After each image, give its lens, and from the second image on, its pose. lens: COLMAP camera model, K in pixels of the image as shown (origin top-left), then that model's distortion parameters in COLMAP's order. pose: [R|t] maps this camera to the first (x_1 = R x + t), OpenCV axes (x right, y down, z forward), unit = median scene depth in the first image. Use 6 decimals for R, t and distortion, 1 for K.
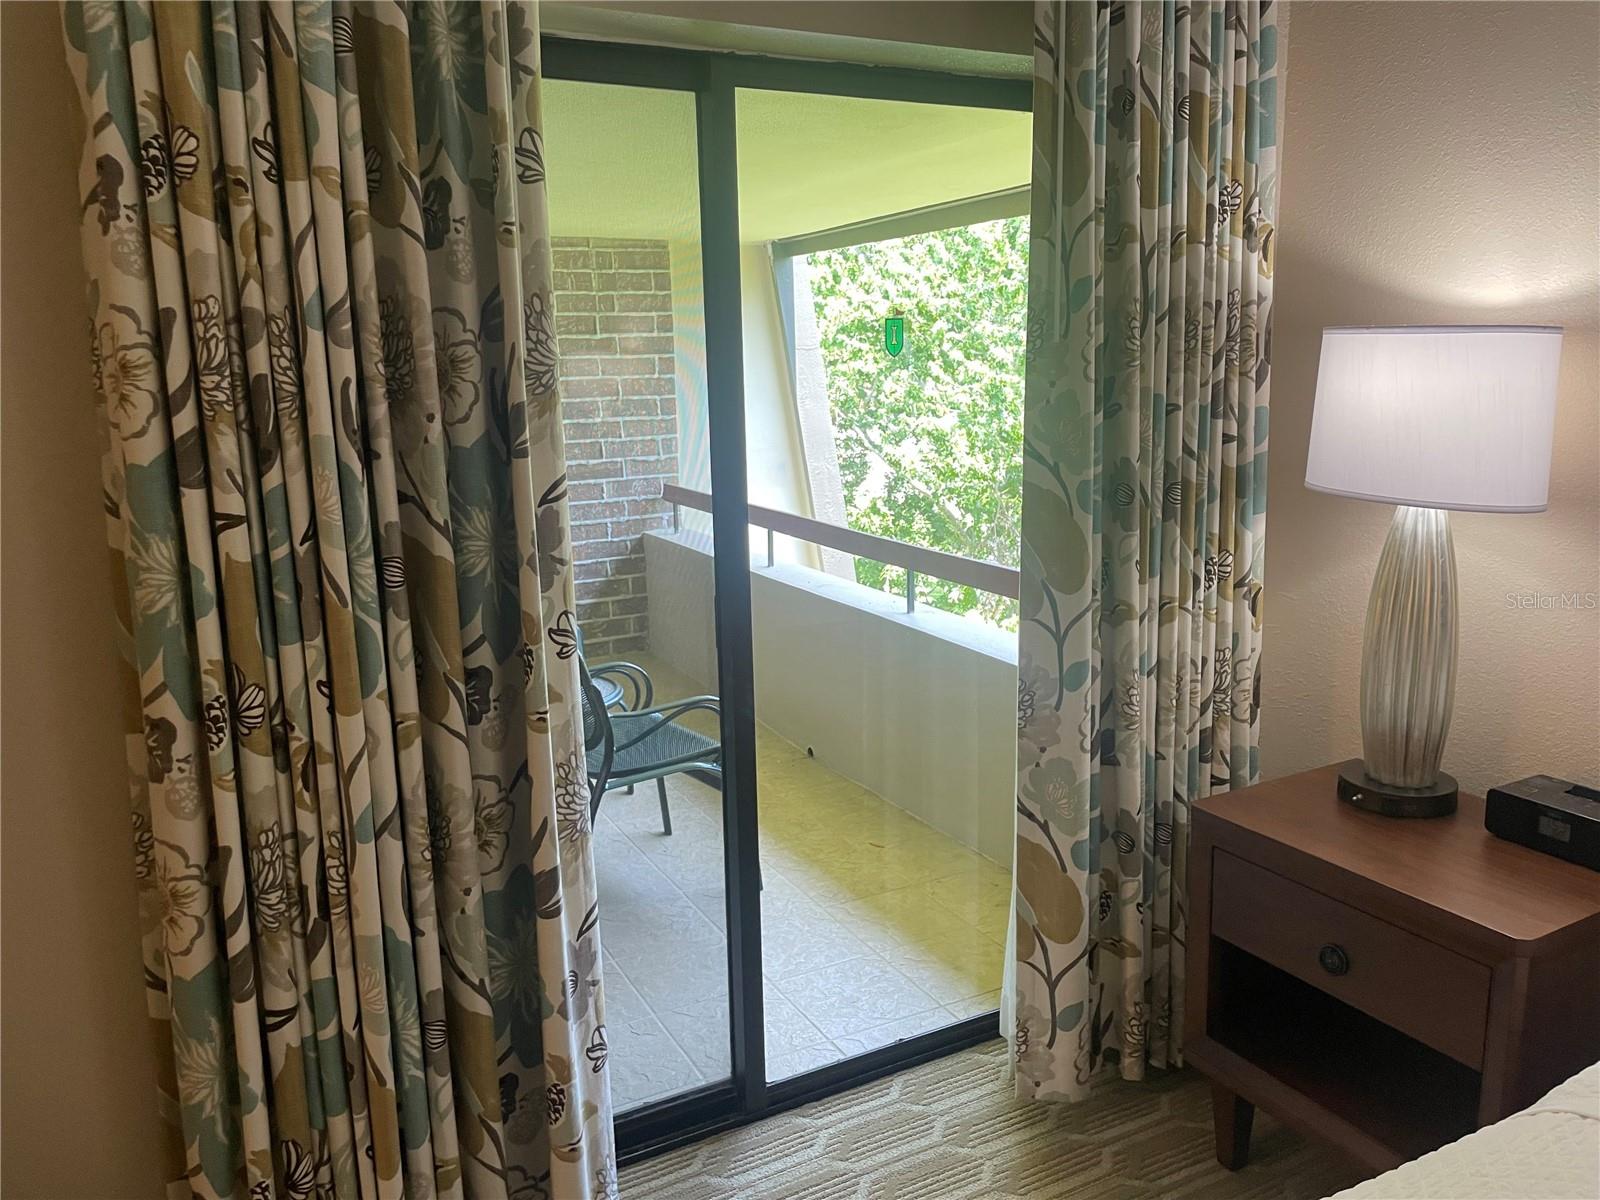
lens RADIAL K [[1210.5, 0, 805.5], [0, 1210.5, 578.9], [0, 0, 1]] dist [0.081761, -0.118438]
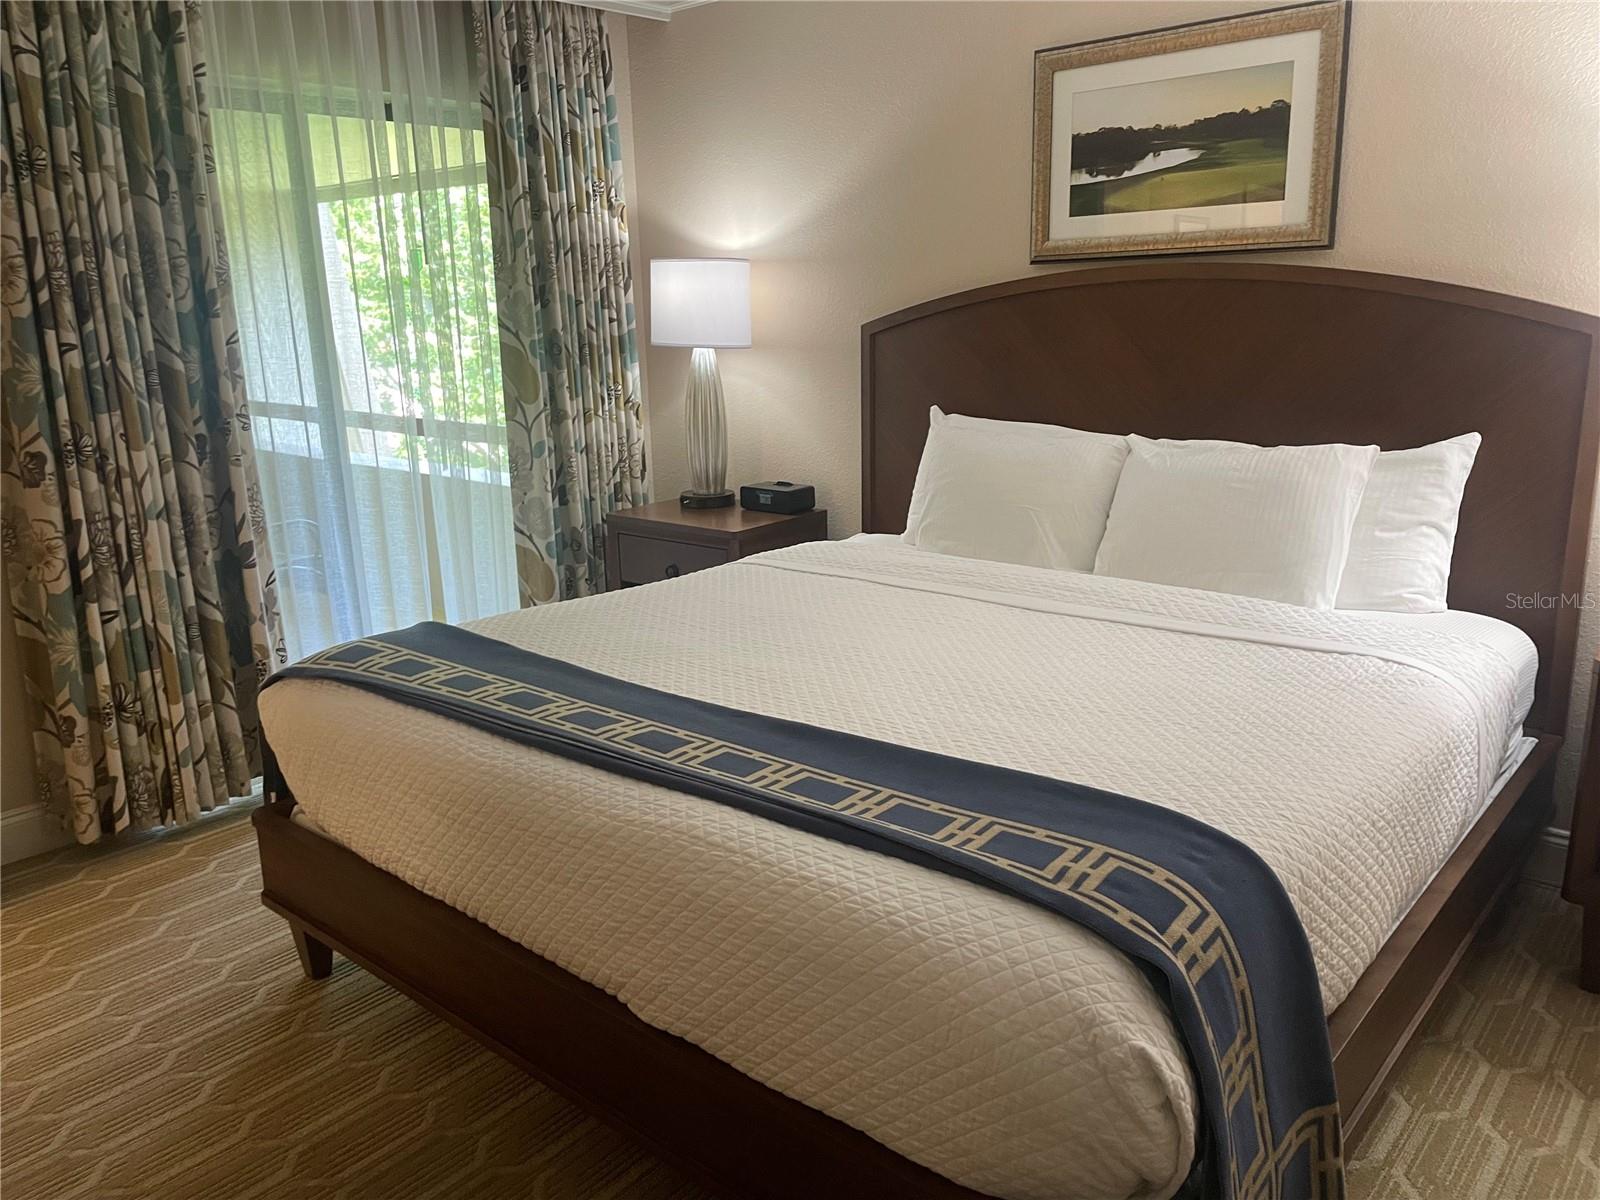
lens RADIAL K [[1210.5, 0, 805.5], [0, 1210.5, 578.9], [0, 0, 1]] dist [0.081761, -0.118438]
pose [[0.928813, -0.086430, 0.360327, -0.103991], [0.072809, 0.996029, 0.051232, 0.267693], [-0.363324, -0.021350, 0.931418, -1.097686]]
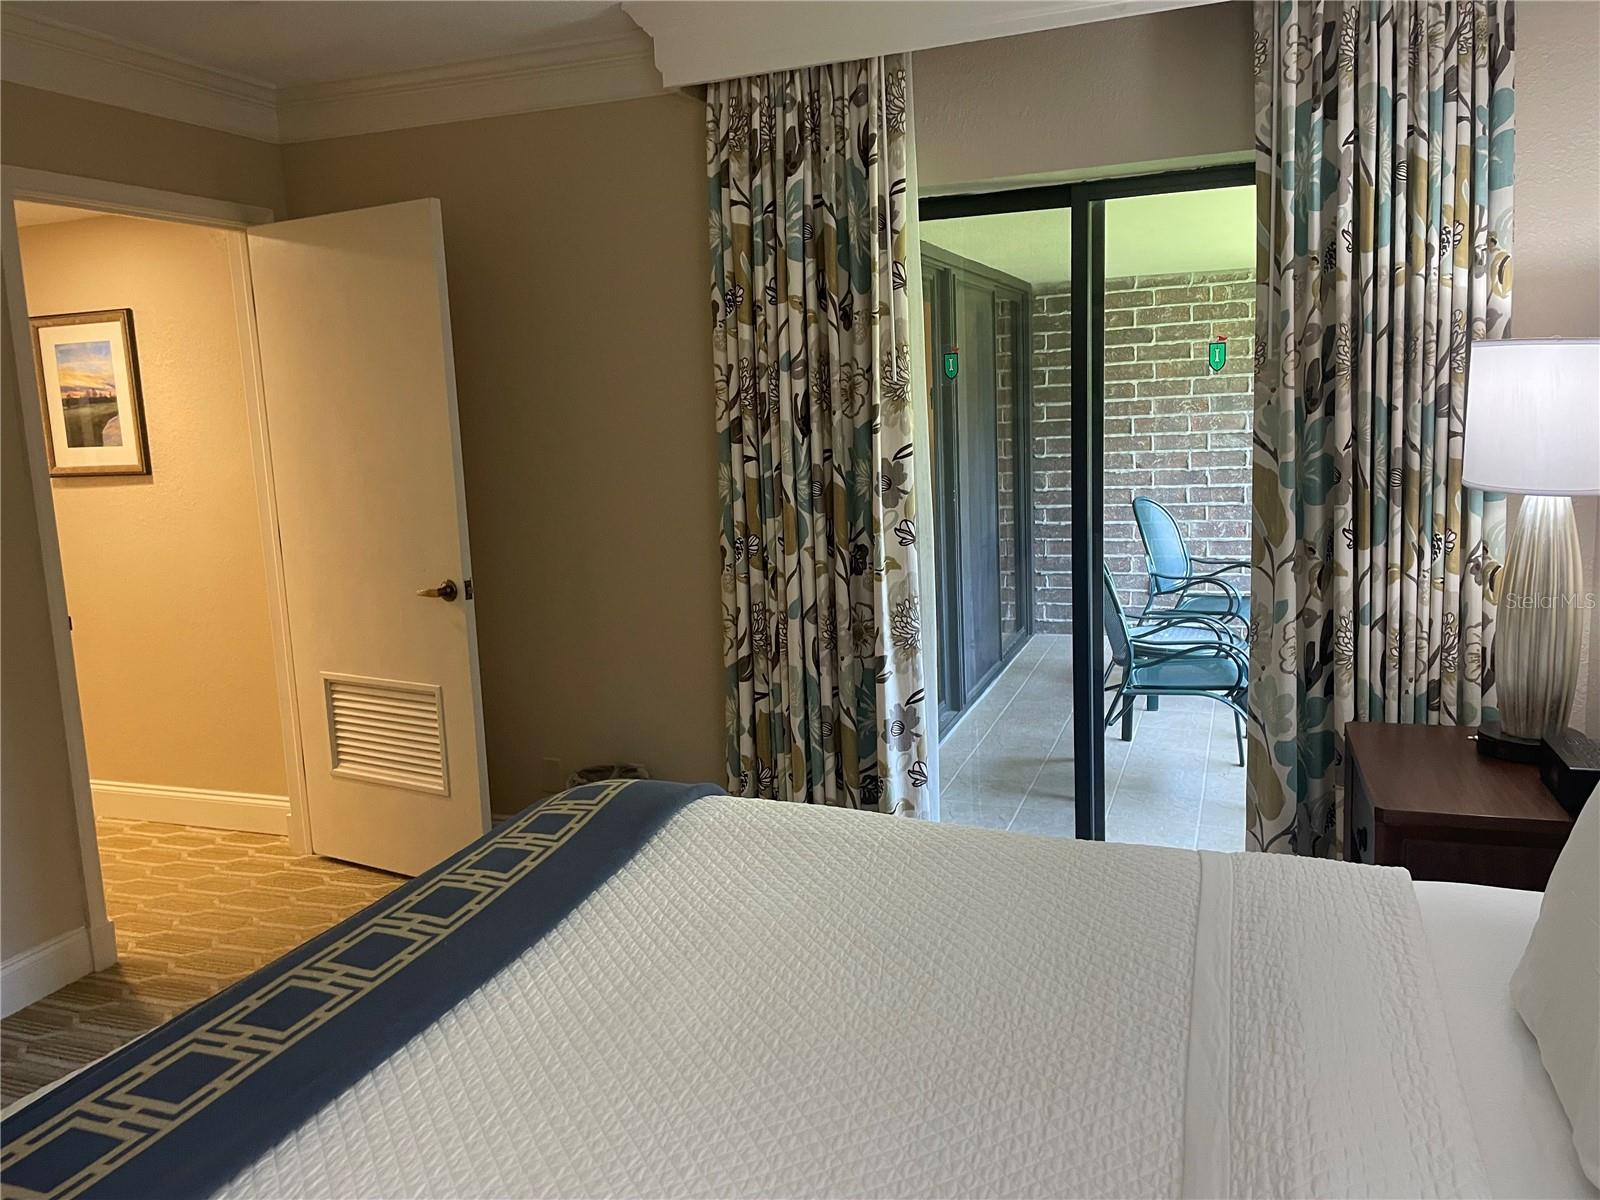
lens RADIAL K [[1210.5, 0, 805.5], [0, 1210.5, 578.9], [0, 0, 1]] dist [0.081761, -0.118438]
pose [[0.669531, 0.102757, -0.735642, 1.084572], [-0.110896, 0.993113, 0.037792, 0.065504], [0.734459, 0.056277, 0.676315, -0.346475]]
